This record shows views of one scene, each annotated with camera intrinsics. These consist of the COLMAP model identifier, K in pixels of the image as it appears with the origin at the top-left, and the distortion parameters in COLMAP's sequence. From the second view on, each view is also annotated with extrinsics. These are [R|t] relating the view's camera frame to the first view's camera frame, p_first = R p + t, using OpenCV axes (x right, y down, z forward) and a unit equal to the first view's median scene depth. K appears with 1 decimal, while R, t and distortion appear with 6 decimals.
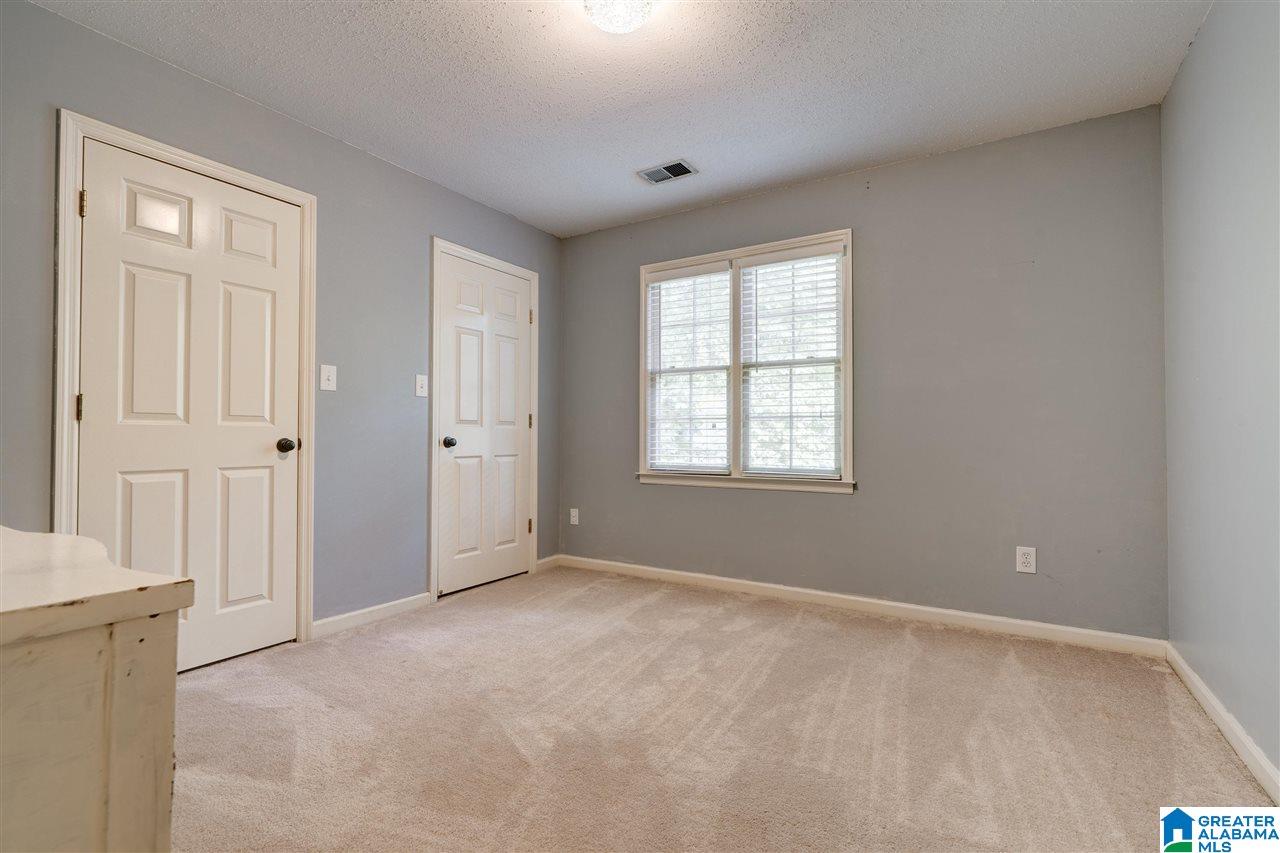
lens RADIAL K [[583.4, 0, 640.0], [0, 583.4, 426.5], [0, 0, 1]] dist [0.000000, 0.000043]
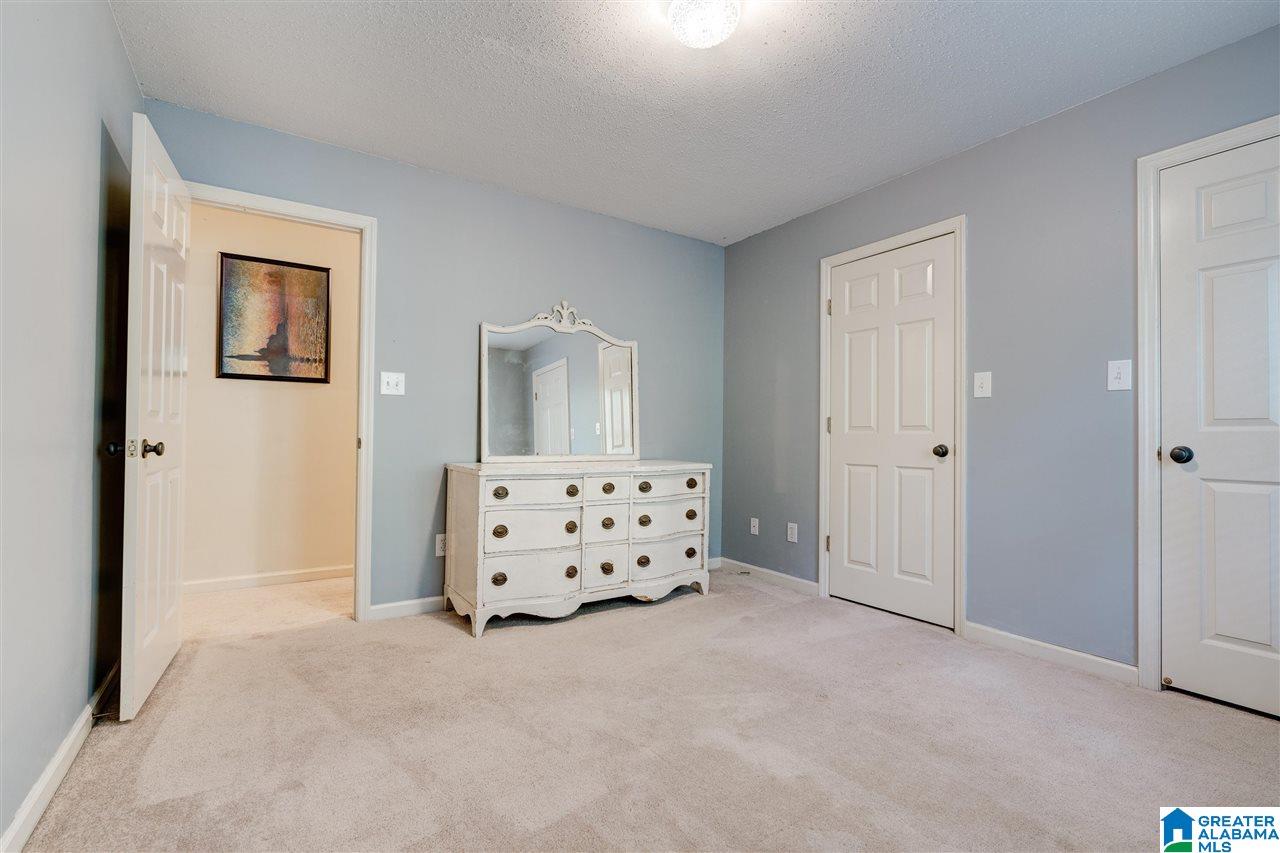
lens RADIAL K [[583.4, 0, 640.0], [0, 583.4, 426.5], [0, 0, 1]] dist [0.000000, 0.000043]
pose [[-0.421889, -0.016892, -0.906490, 0.637492], [0.011410, 0.999648, -0.023938, 0.005347], [0.906576, -0.020442, -0.421548, 0.914280]]
